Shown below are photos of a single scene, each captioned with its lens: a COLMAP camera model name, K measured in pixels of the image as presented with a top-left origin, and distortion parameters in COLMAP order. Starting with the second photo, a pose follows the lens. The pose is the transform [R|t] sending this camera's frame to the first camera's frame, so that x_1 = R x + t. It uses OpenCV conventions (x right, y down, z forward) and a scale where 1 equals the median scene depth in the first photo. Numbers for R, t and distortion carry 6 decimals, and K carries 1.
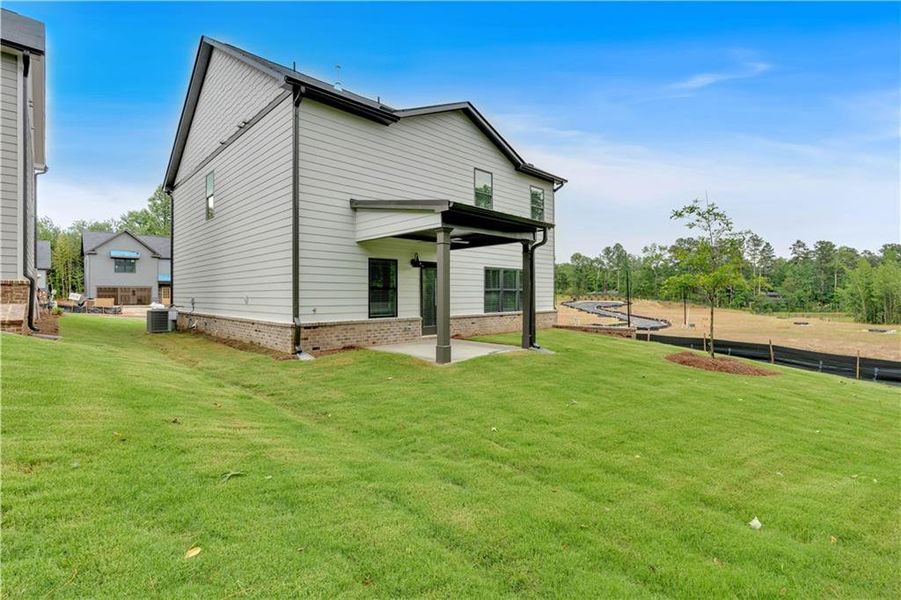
lens RADIAL K [[410.1, 0, 449.5], [0, 410.1, 292.1], [0, 0, 1]] dist [-0.000204, 0.000338]
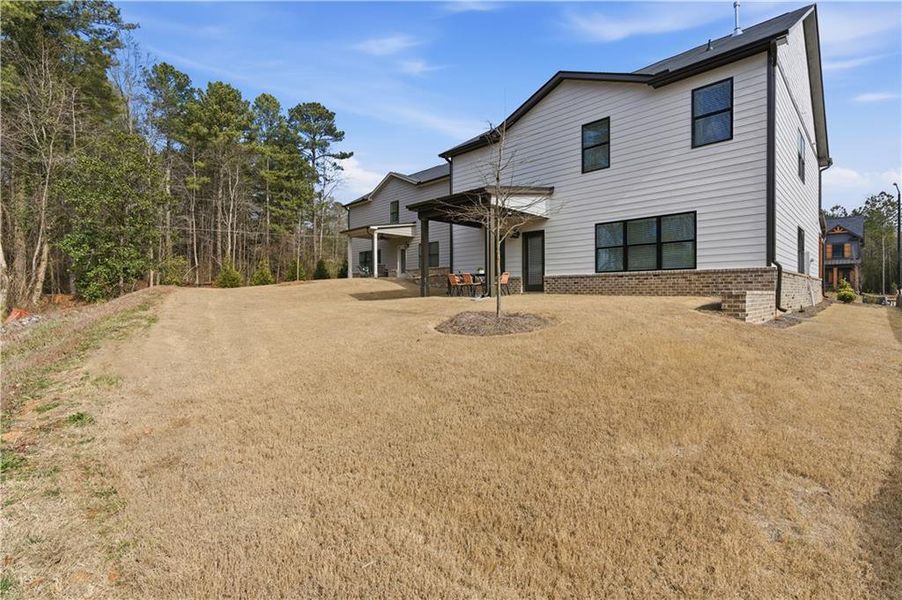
lens RADIAL K [[410.5, 0, 450.0], [0, 410.5, 292.1], [0, 0, 1]] dist [-0.000204, 0.000338]
pose [[0.002304, 0.001844, -0.999996, 1.101192], [0.010064, 0.999948, 0.001868, 0.096079], [0.999947, -0.010068, 0.002286, 0.714167]]
